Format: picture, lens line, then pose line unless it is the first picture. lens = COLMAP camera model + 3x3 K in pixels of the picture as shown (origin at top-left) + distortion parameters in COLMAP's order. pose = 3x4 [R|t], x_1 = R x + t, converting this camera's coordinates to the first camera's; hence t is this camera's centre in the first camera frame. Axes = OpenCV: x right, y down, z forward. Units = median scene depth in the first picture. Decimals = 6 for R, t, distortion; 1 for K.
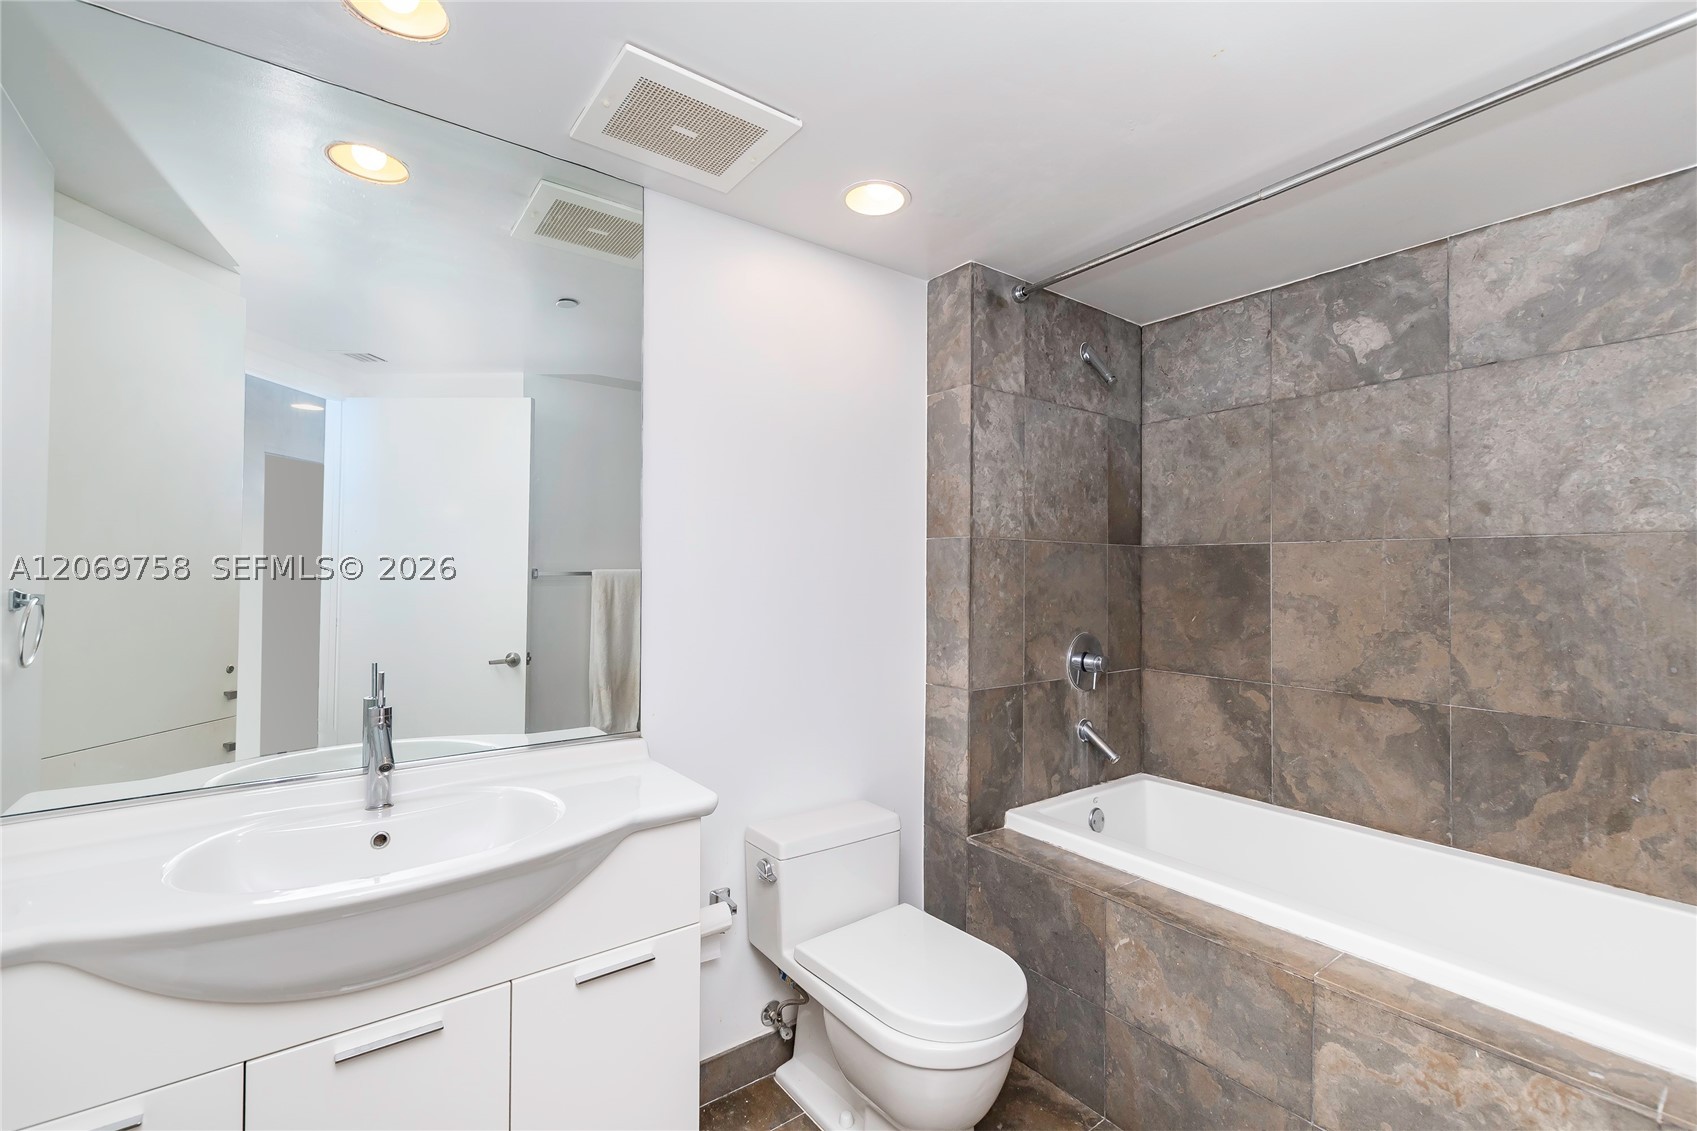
lens RADIAL K [[746.7, 0, 845.3], [0, 746.7, 565.4], [0, 0, 1]] dist [0.005604, -0.002135]
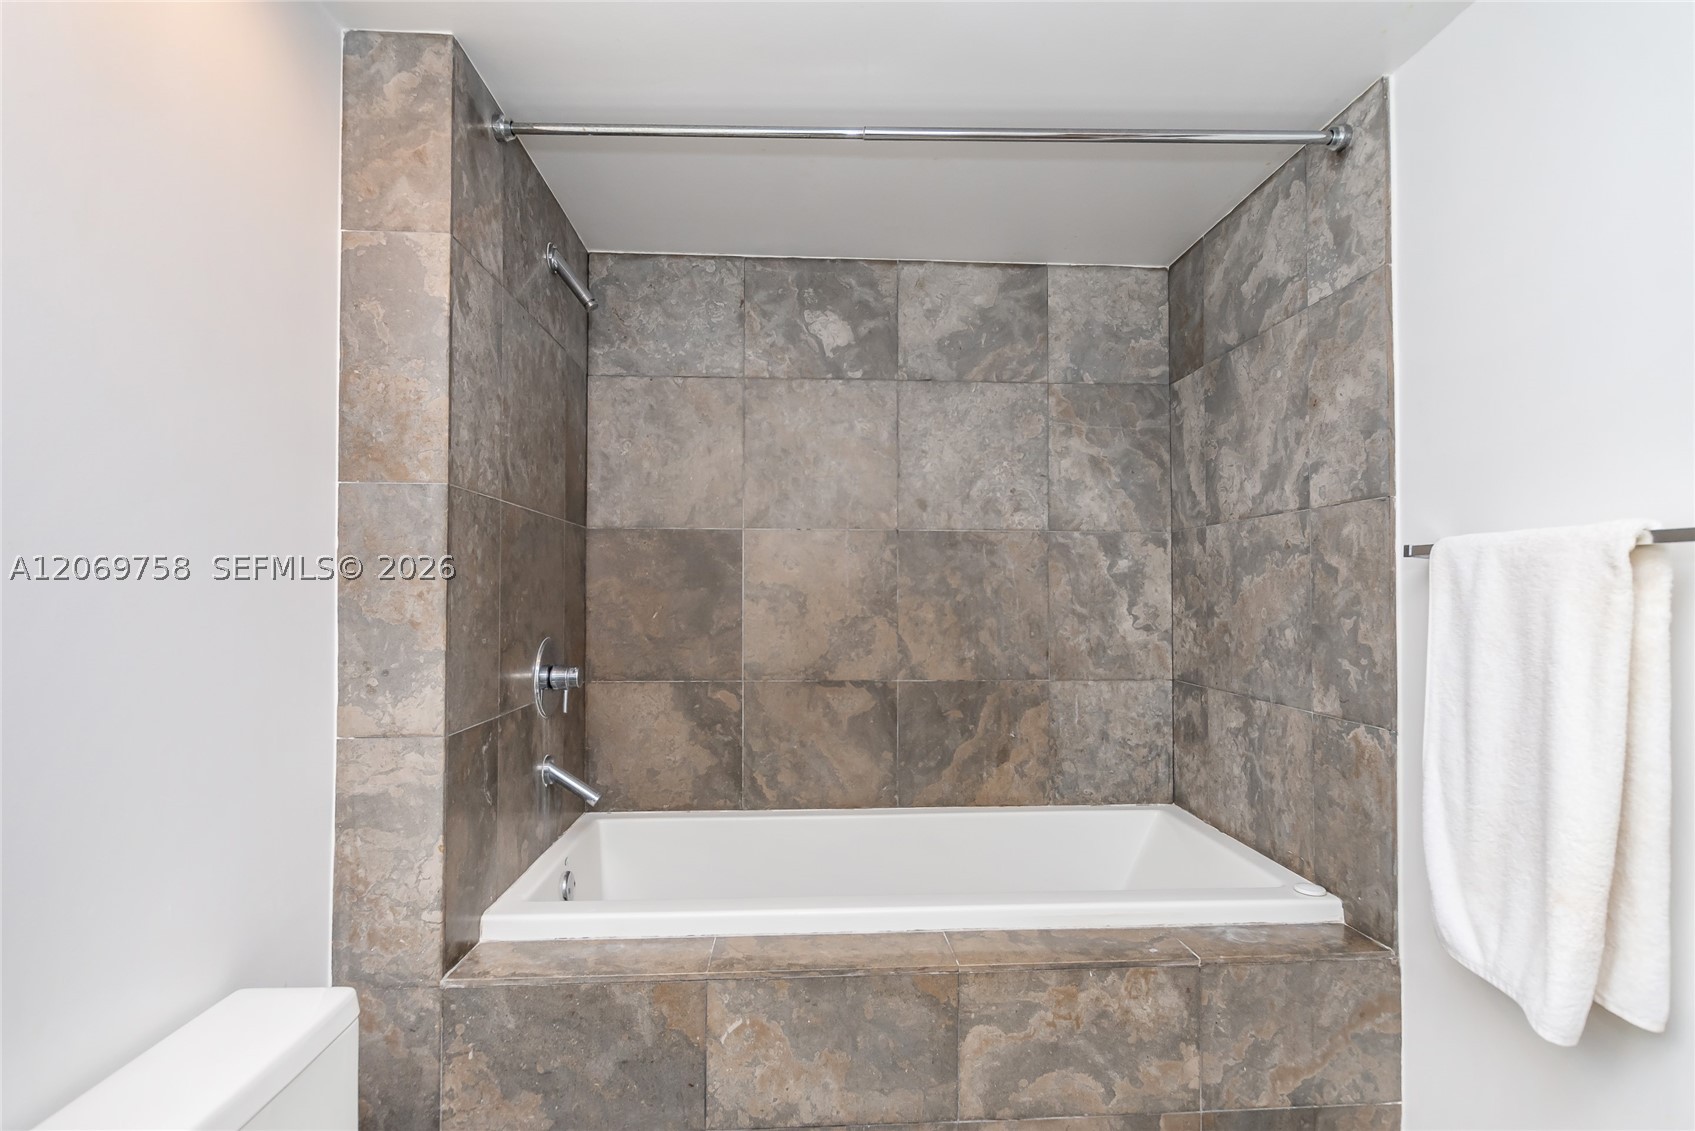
lens RADIAL K [[795.8, 0, 849.9], [0, 795.8, 584.6], [0, 0, 1]] dist [-0.001110, 0.000602]
pose [[0.541922, 0.007210, 0.840398, -0.206578], [-0.007722, 0.999964, -0.003600, 0.045403], [-0.840393, -0.004539, 0.541958, 0.385333]]
